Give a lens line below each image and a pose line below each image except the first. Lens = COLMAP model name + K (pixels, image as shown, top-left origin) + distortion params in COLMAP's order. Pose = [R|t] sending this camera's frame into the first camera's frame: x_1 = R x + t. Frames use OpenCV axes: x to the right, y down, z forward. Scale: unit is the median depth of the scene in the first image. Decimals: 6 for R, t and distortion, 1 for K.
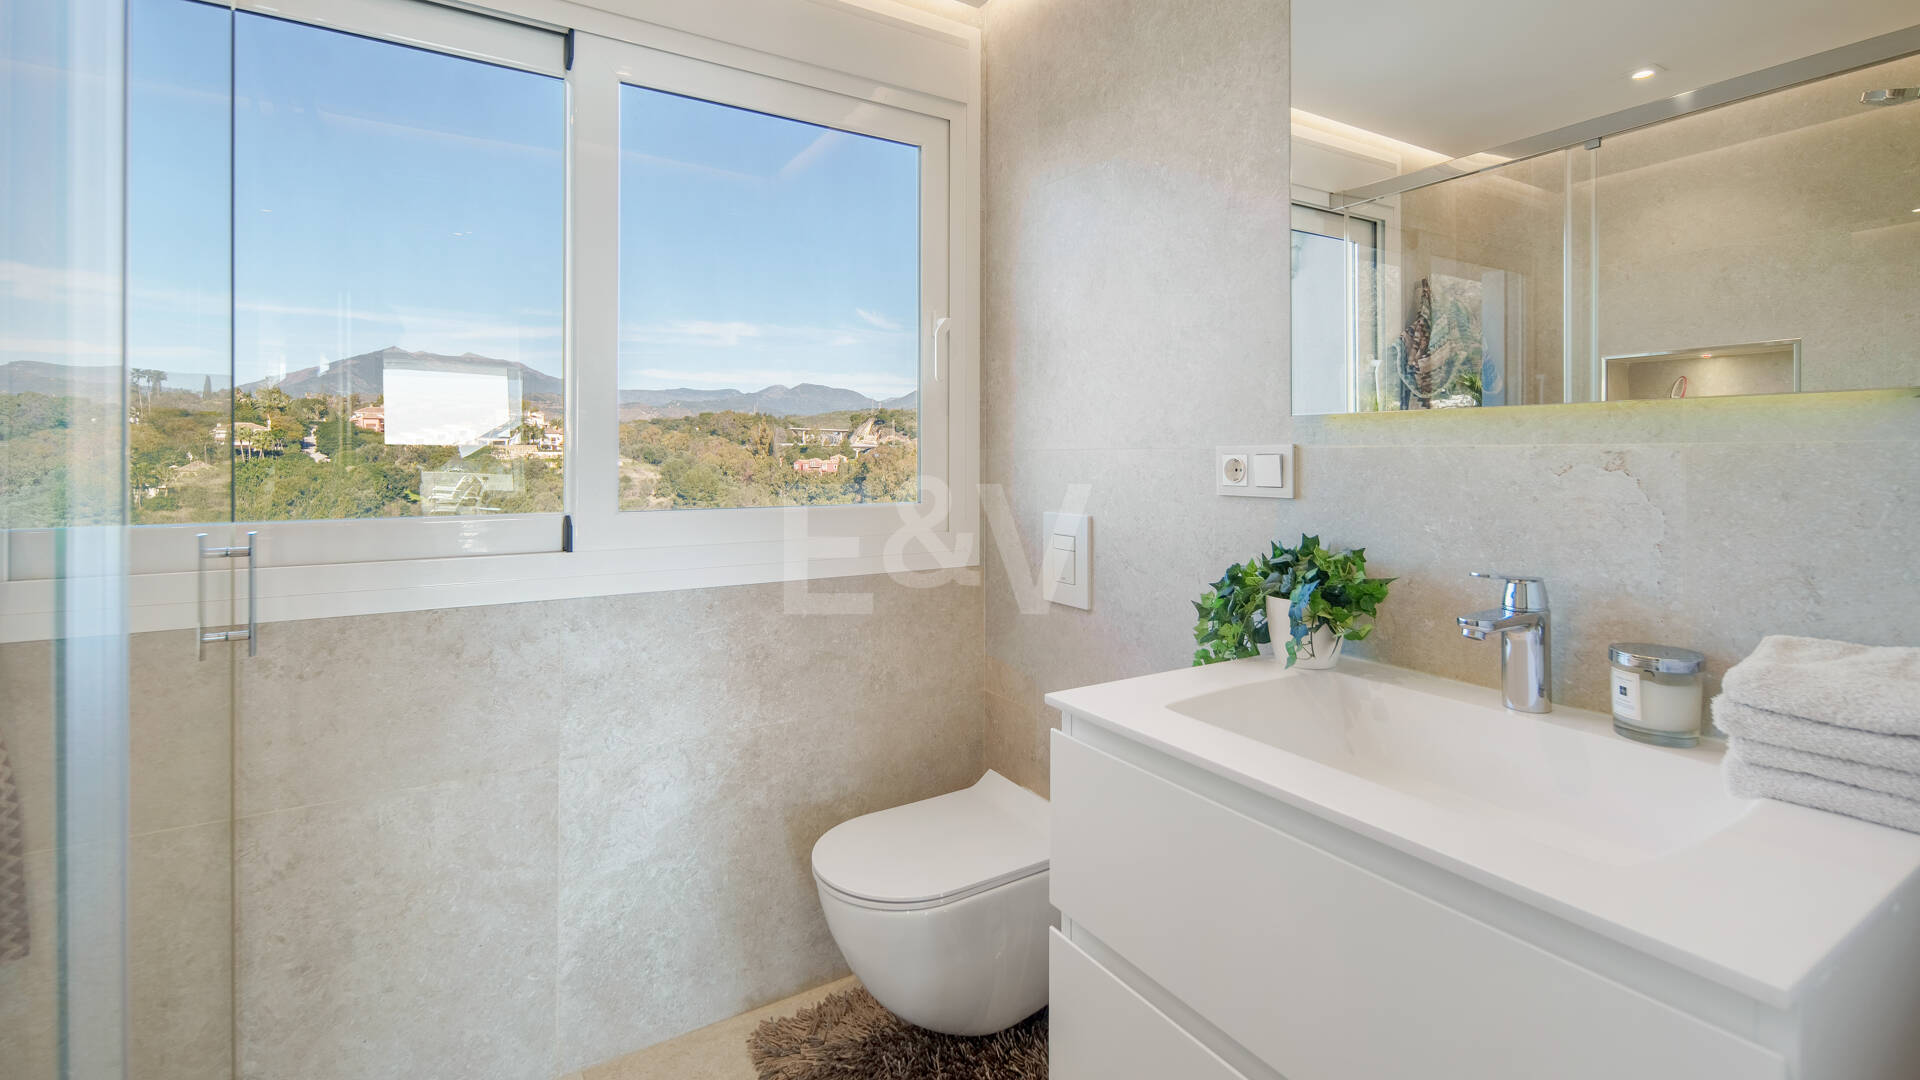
lens RADIAL K [[847.1, 0, 961.5], [0, 847.1, 416.7], [0, 0, 1]] dist [0.000393, -0.000414]
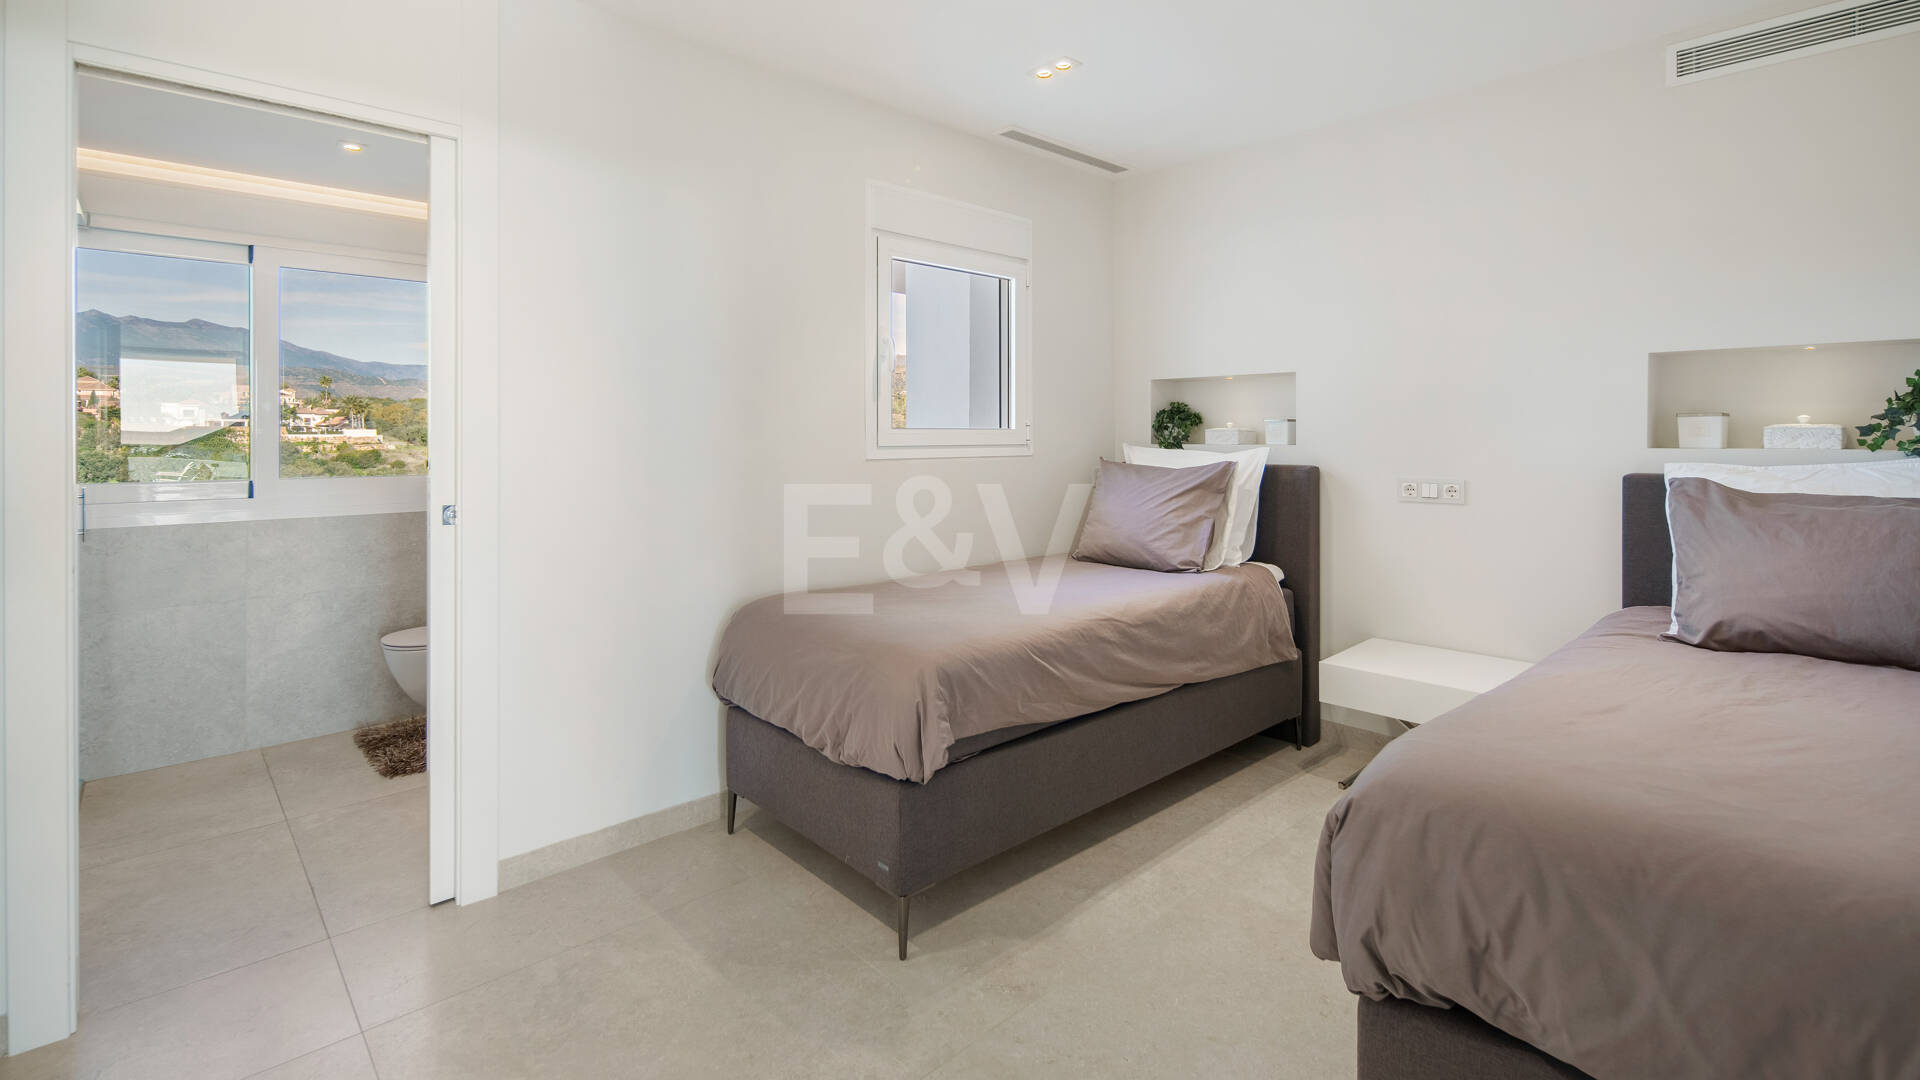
lens RADIAL K [[864.7, 0, 971.8], [0, 864.7, 405.2], [0, 0, 1]] dist [0.000921, 0.000283]
pose [[0.979317, 0.001728, 0.202322, 0.764685], [-0.004062, 0.999930, 0.011120, -0.090805], [-0.202289, -0.011712, 0.979256, -1.309491]]
